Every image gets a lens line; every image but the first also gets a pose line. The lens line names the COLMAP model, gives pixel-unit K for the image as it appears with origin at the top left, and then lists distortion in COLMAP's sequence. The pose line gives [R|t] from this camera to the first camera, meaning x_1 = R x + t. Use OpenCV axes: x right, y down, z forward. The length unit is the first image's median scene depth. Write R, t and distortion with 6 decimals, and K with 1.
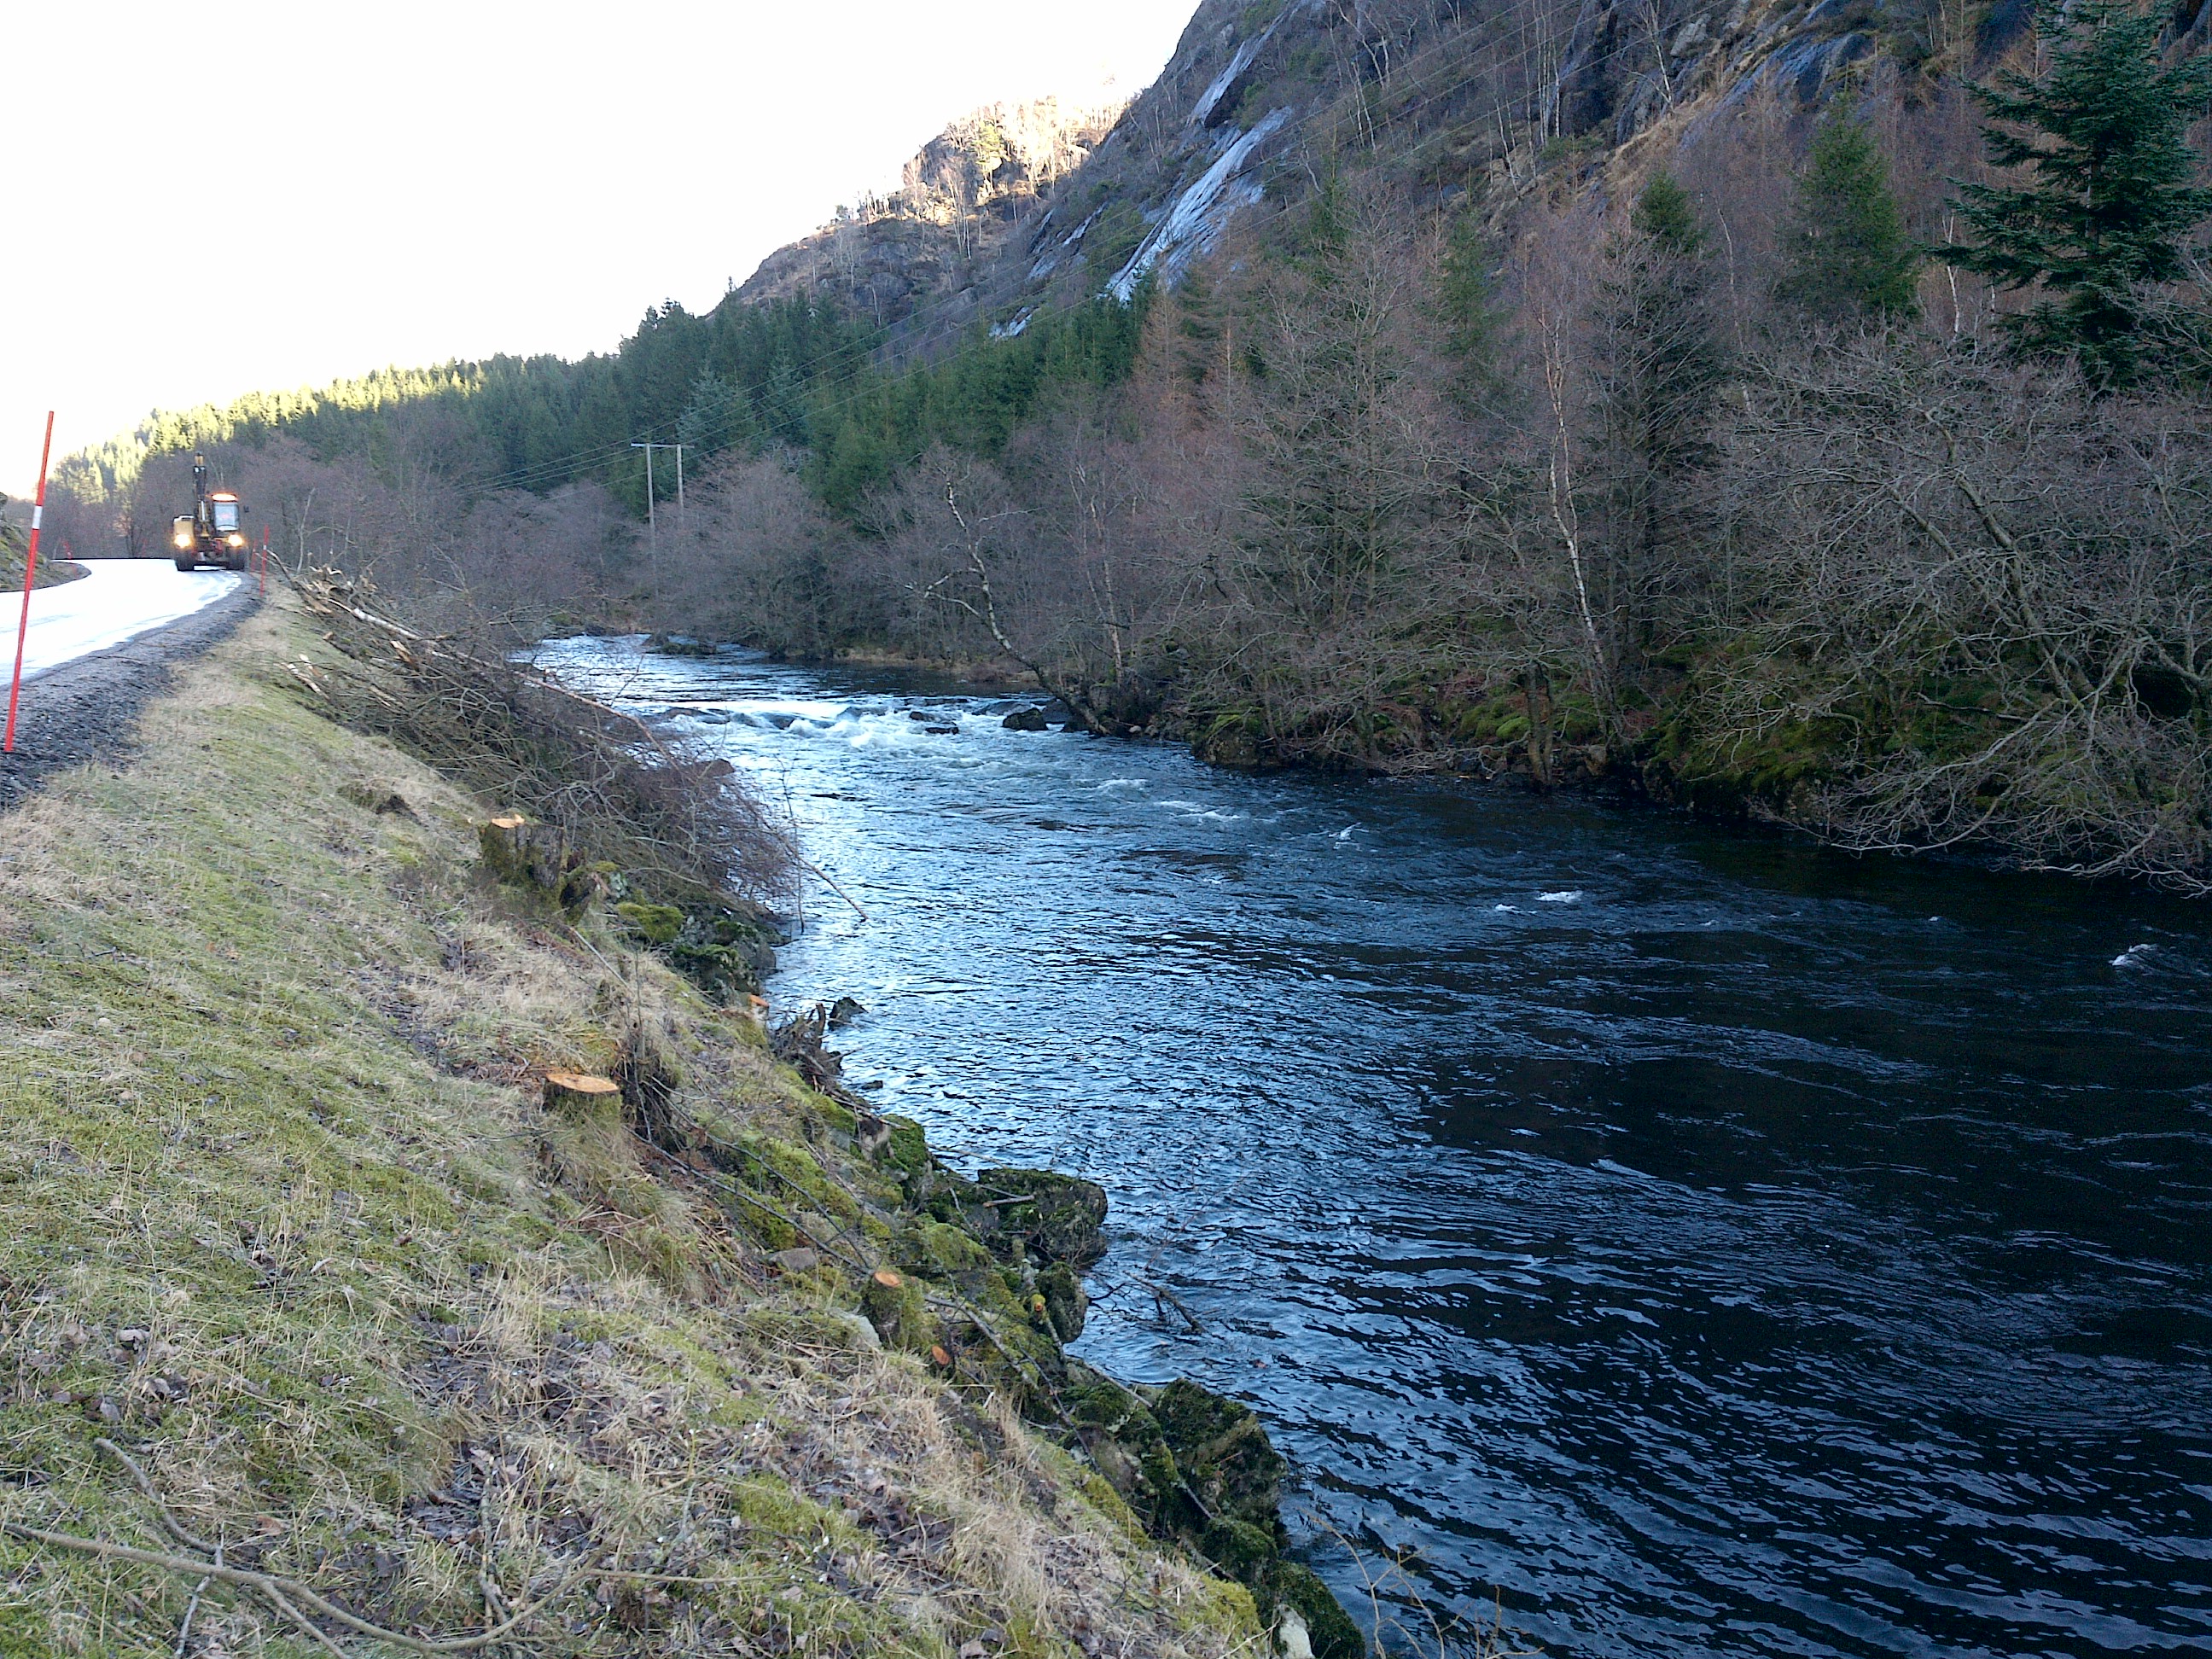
lens RADIAL K [[1995.2, 0, 1106.0], [0, 1995.2, 829.5], [0, 0, 1]] dist [0.109984, -0.200615]
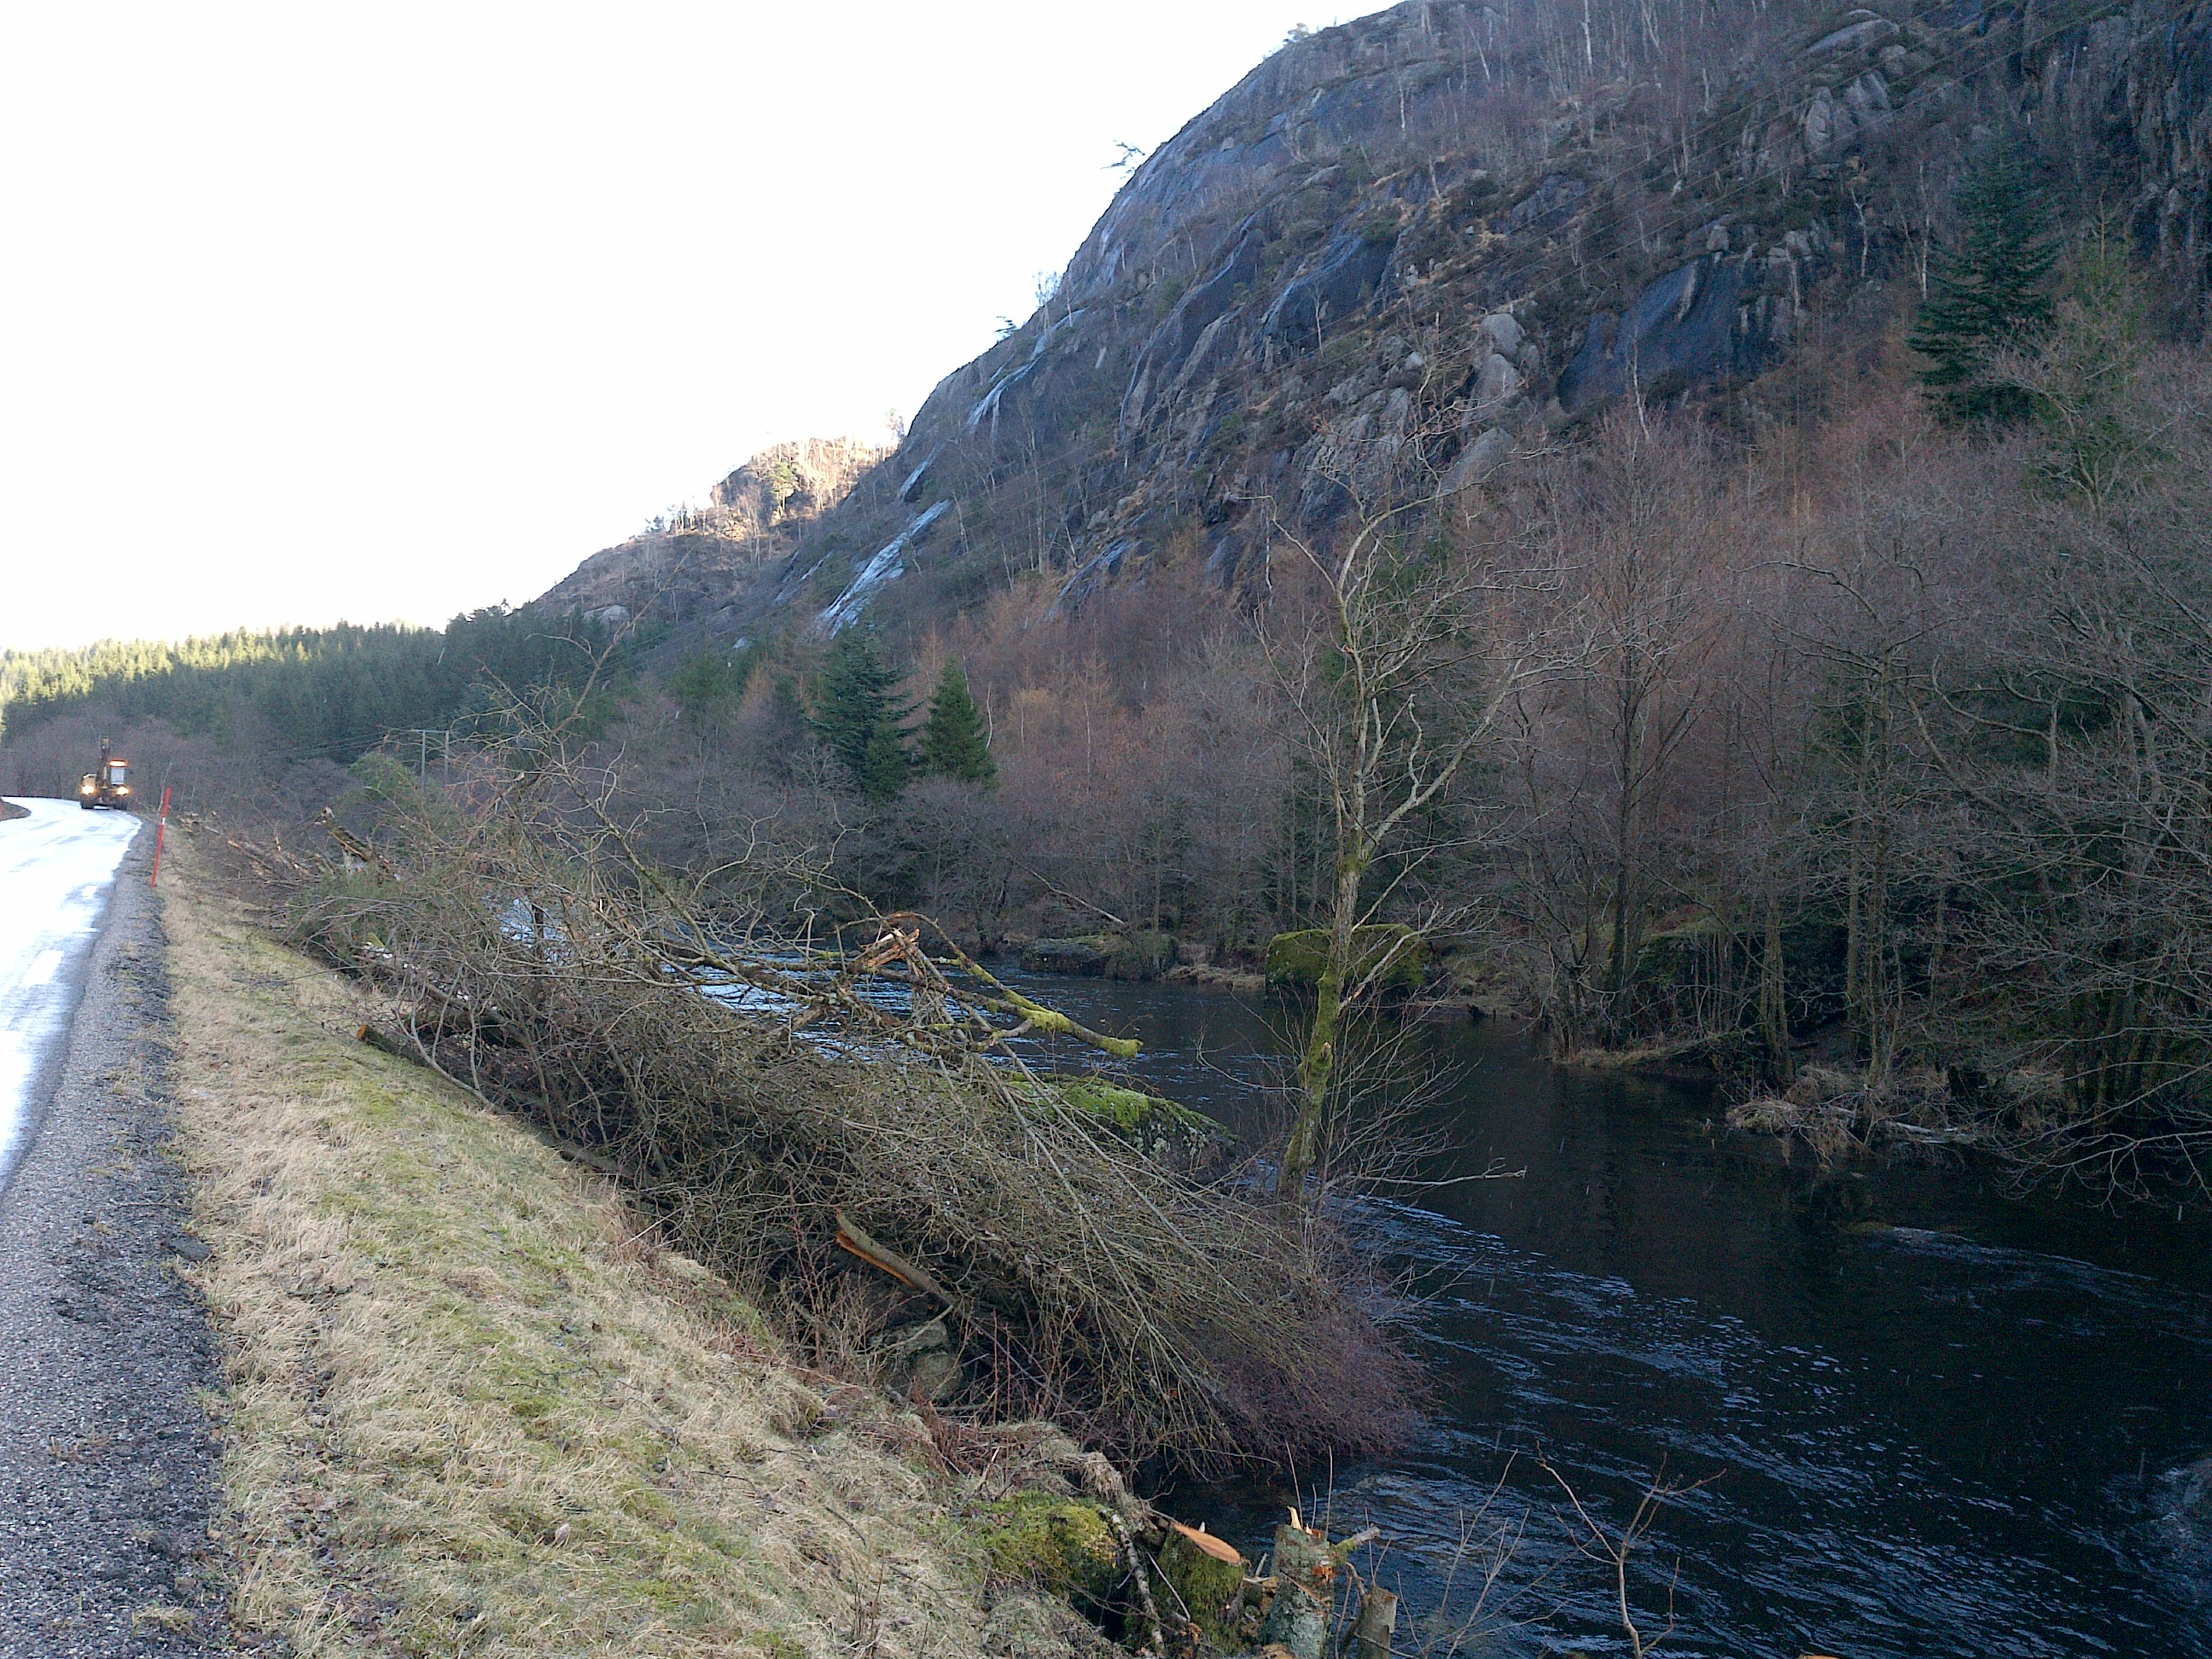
lens RADIAL K [[1995.2, 0, 1106.0], [0, 1995.2, 829.5], [0, 0, 1]] dist [0.109984, -0.200615]
pose [[0.996528, 0.040866, 0.072541, 0.054349], [-0.030751, 0.990308, -0.135444, 0.018999], [-0.077373, 0.132743, 0.988126, -0.152374]]
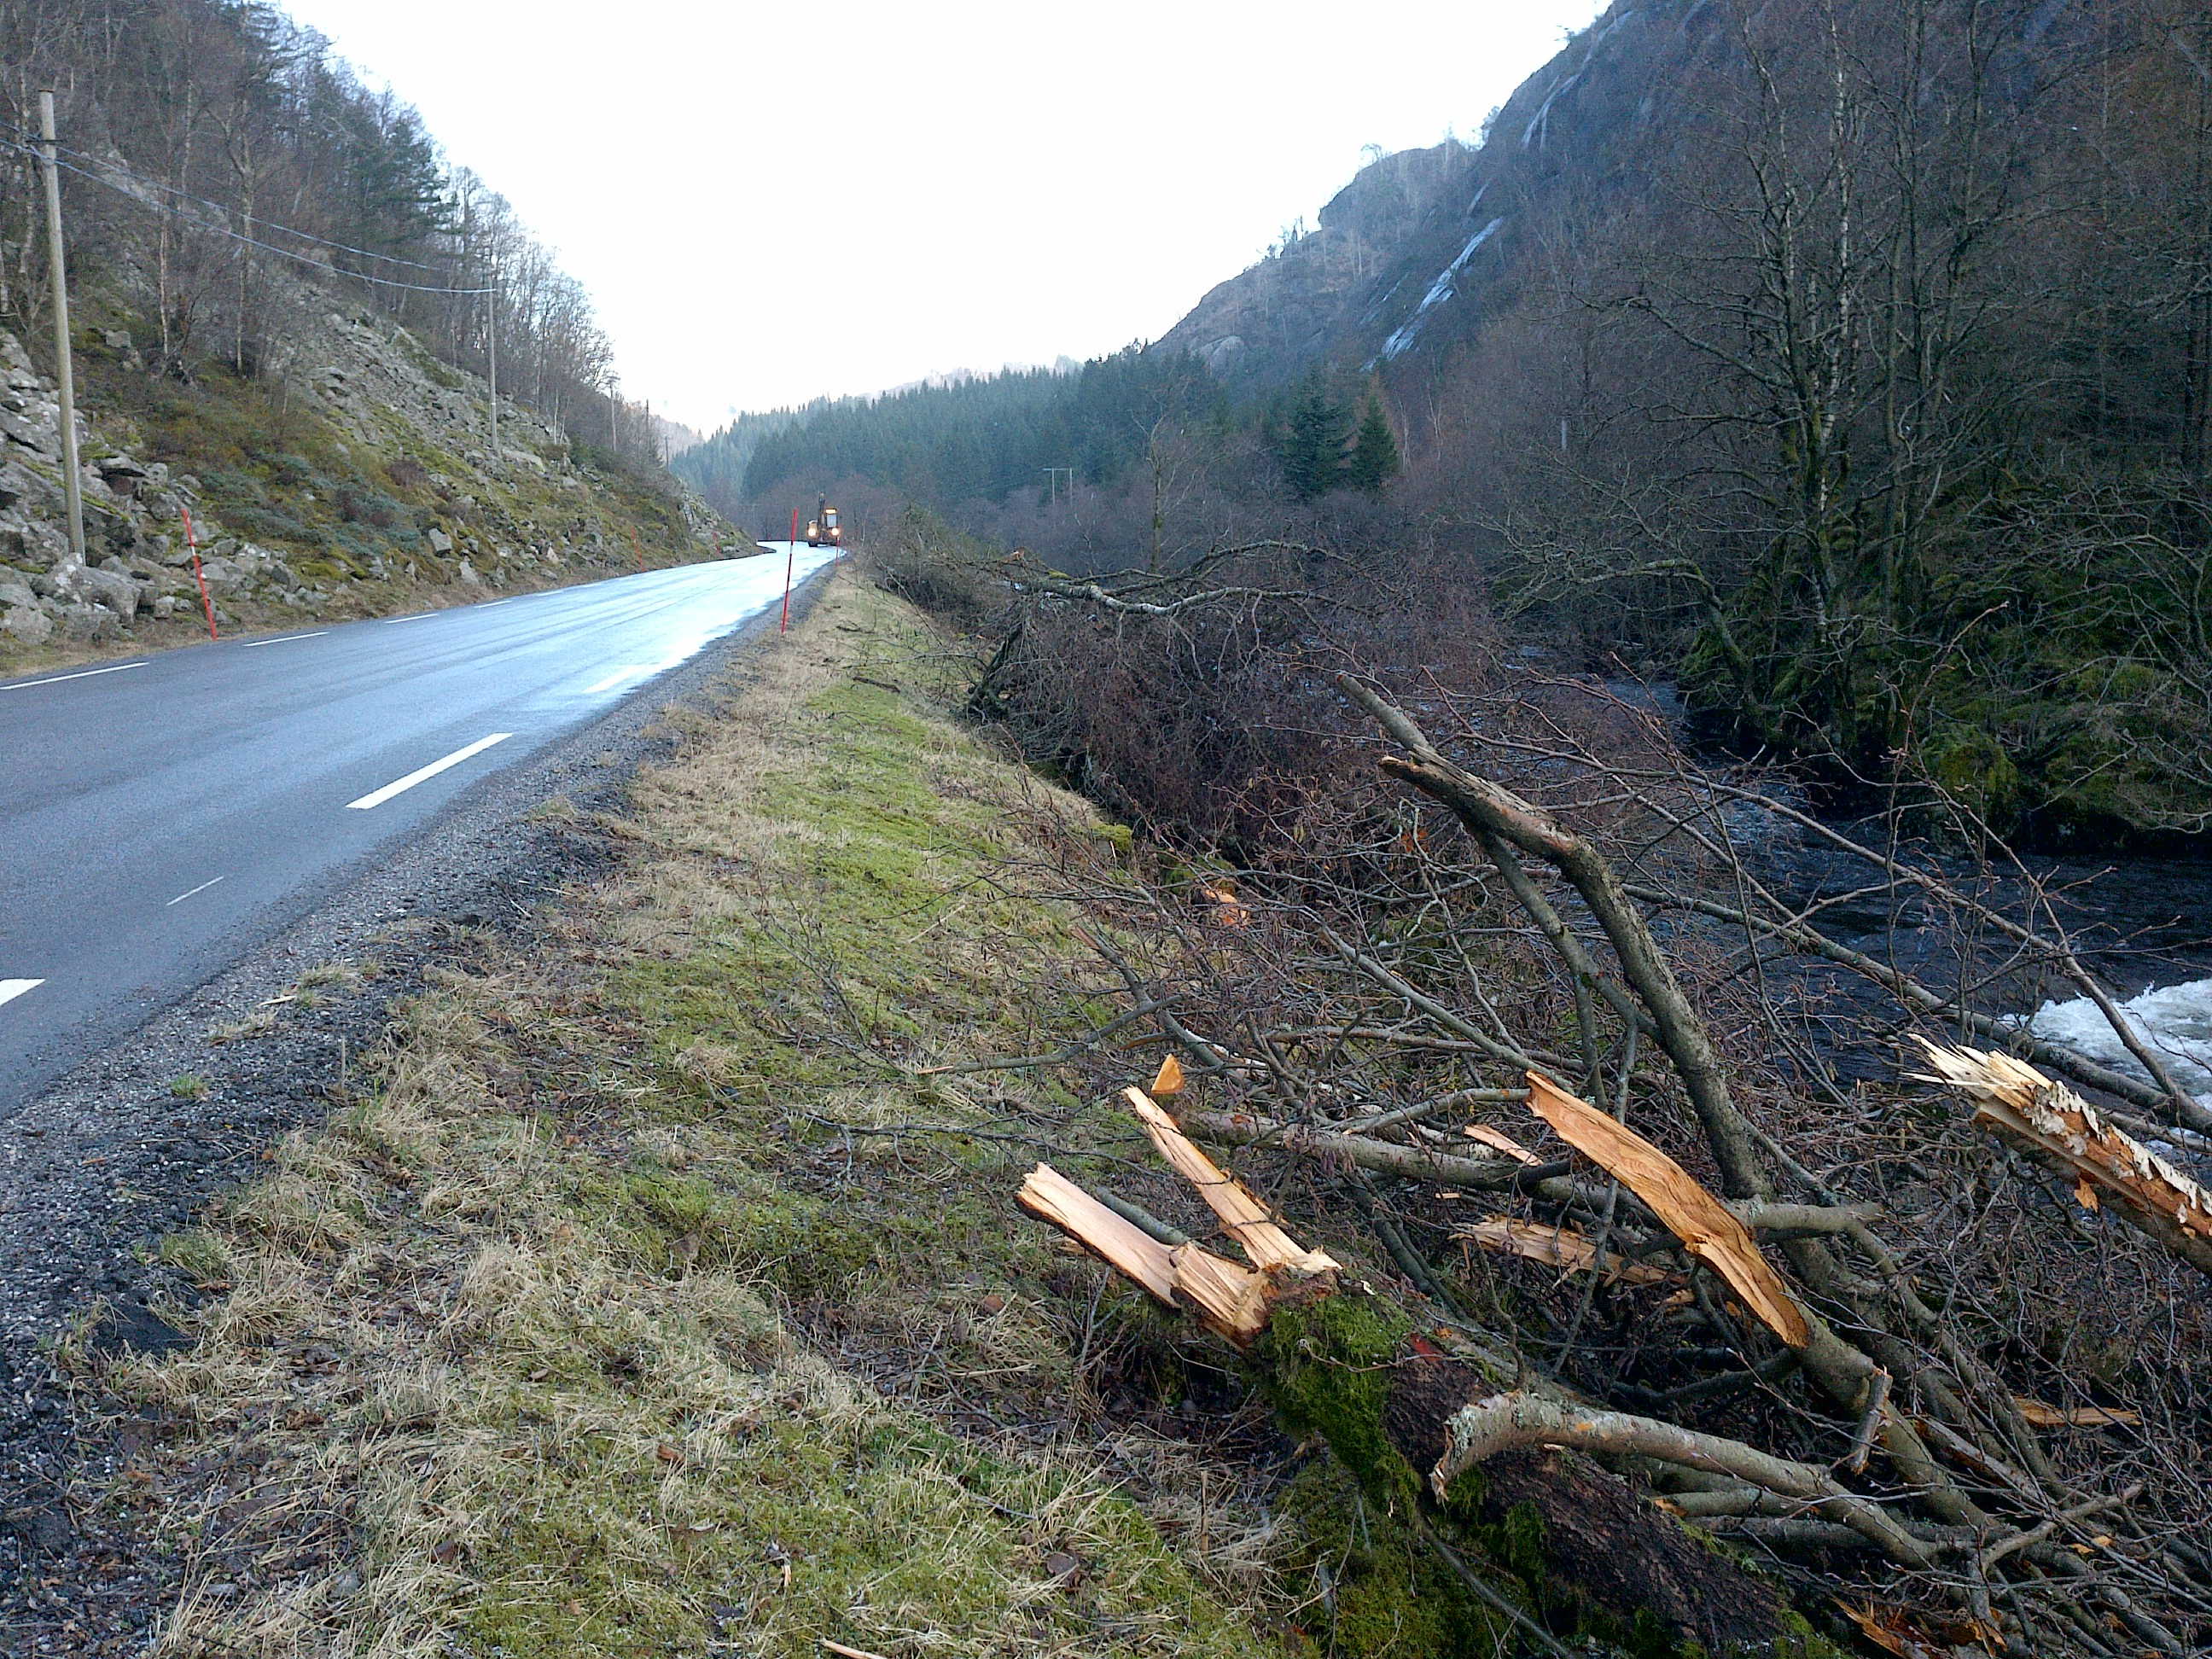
lens RADIAL K [[1995.2, 0, 1106.0], [0, 1995.2, 829.5], [0, 0, 1]] dist [0.109984, -0.200615]
pose [[0.968965, 0.023944, -0.246036, 0.089516], [-0.020578, 0.999656, 0.016243, 0.031341], [0.246341, -0.010676, 0.969124, -0.236241]]
